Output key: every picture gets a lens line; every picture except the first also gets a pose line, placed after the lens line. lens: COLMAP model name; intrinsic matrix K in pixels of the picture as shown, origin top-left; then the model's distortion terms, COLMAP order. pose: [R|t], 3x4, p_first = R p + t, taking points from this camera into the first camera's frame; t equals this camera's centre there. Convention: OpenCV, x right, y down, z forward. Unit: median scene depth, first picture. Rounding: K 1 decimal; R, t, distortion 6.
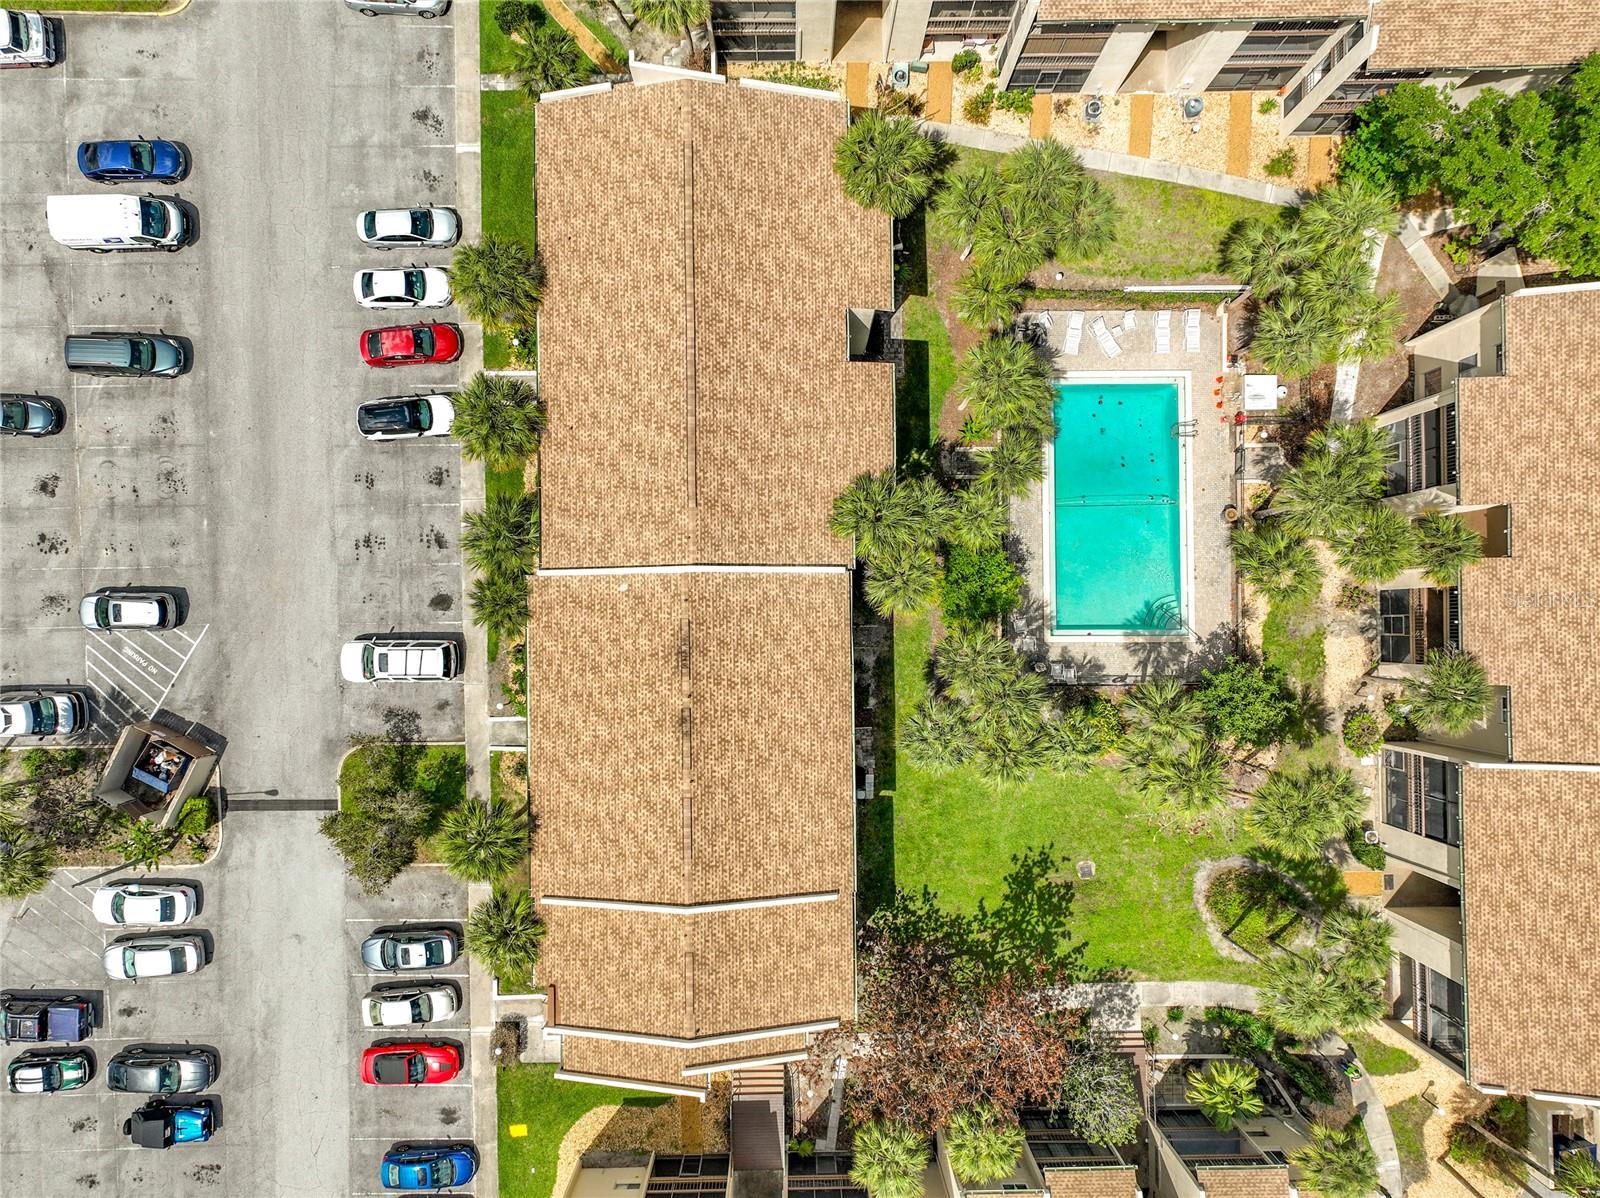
lens RADIAL K [[1119.9, 0, 800.0], [0, 1119.9, 599.0], [0, 0, 1]] dist [-0.002282, 0.003658]
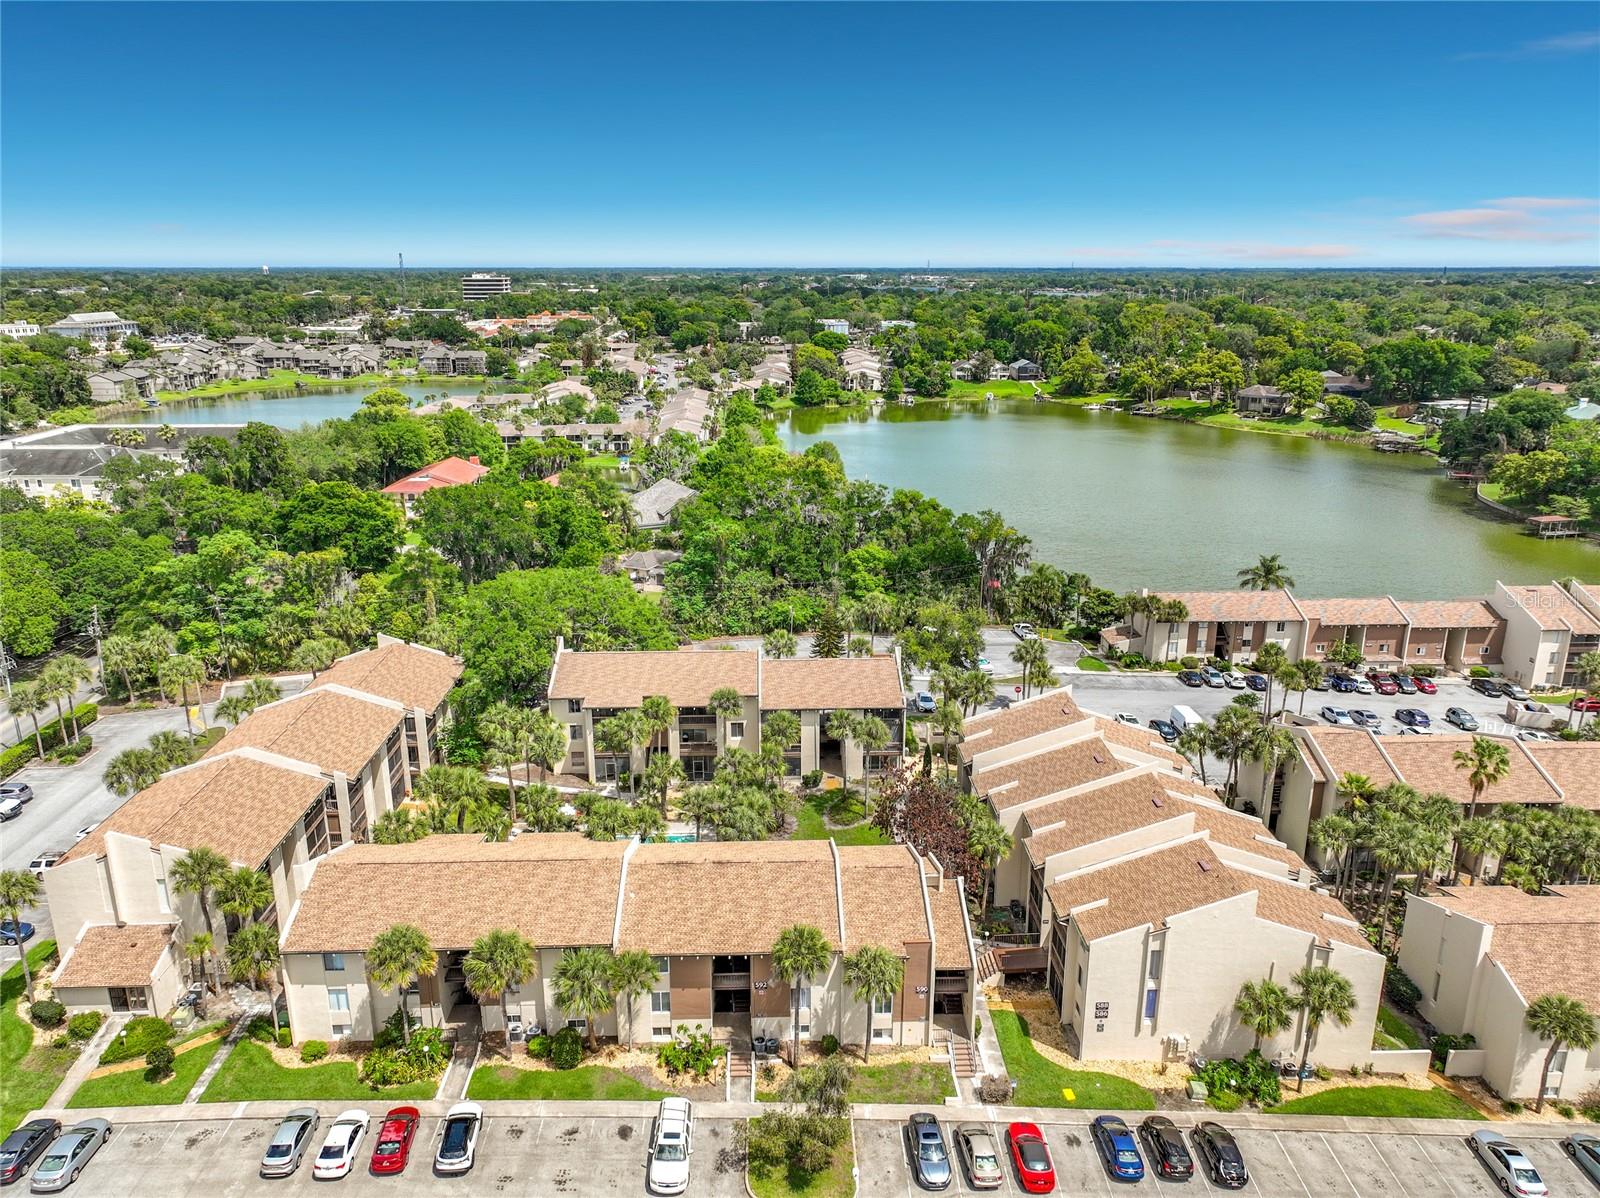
lens RADIAL K [[1119.9, 0, 800.0], [0, 1119.9, 599.0], [0, 0, 1]] dist [-0.002282, 0.003658]
pose [[-0.023786, -0.297842, 0.954319, -1.245579], [0.999676, 0.001567, 0.025405, 0.151141], [-0.009062, 0.954614, 0.297709, 0.127302]]
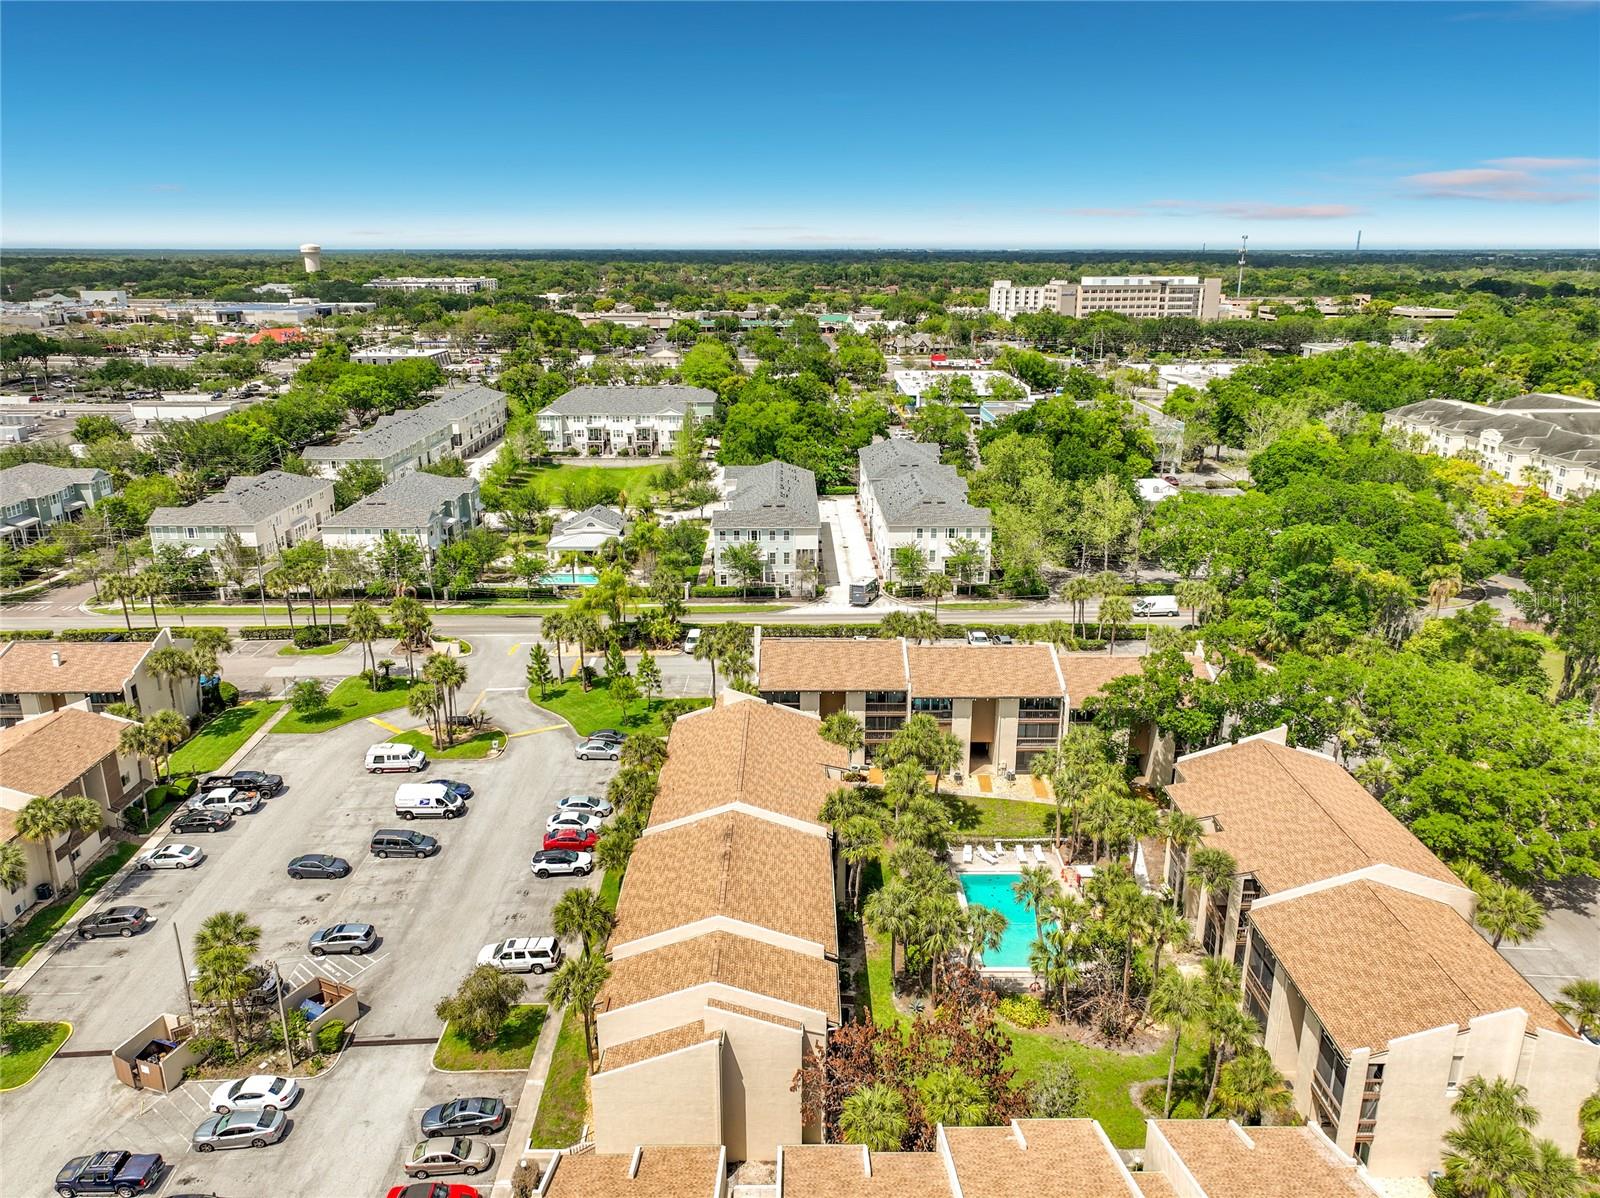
lens RADIAL K [[1119.9, 0, 800.0], [0, 1119.9, 599.0], [0, 0, 1]] dist [-0.002282, 0.003658]
pose [[0.999901, -0.009561, -0.010324, 0.018904], [-0.006790, 0.314784, -0.949139, 1.247647], [0.012325, 0.949115, 0.314688, 0.121739]]
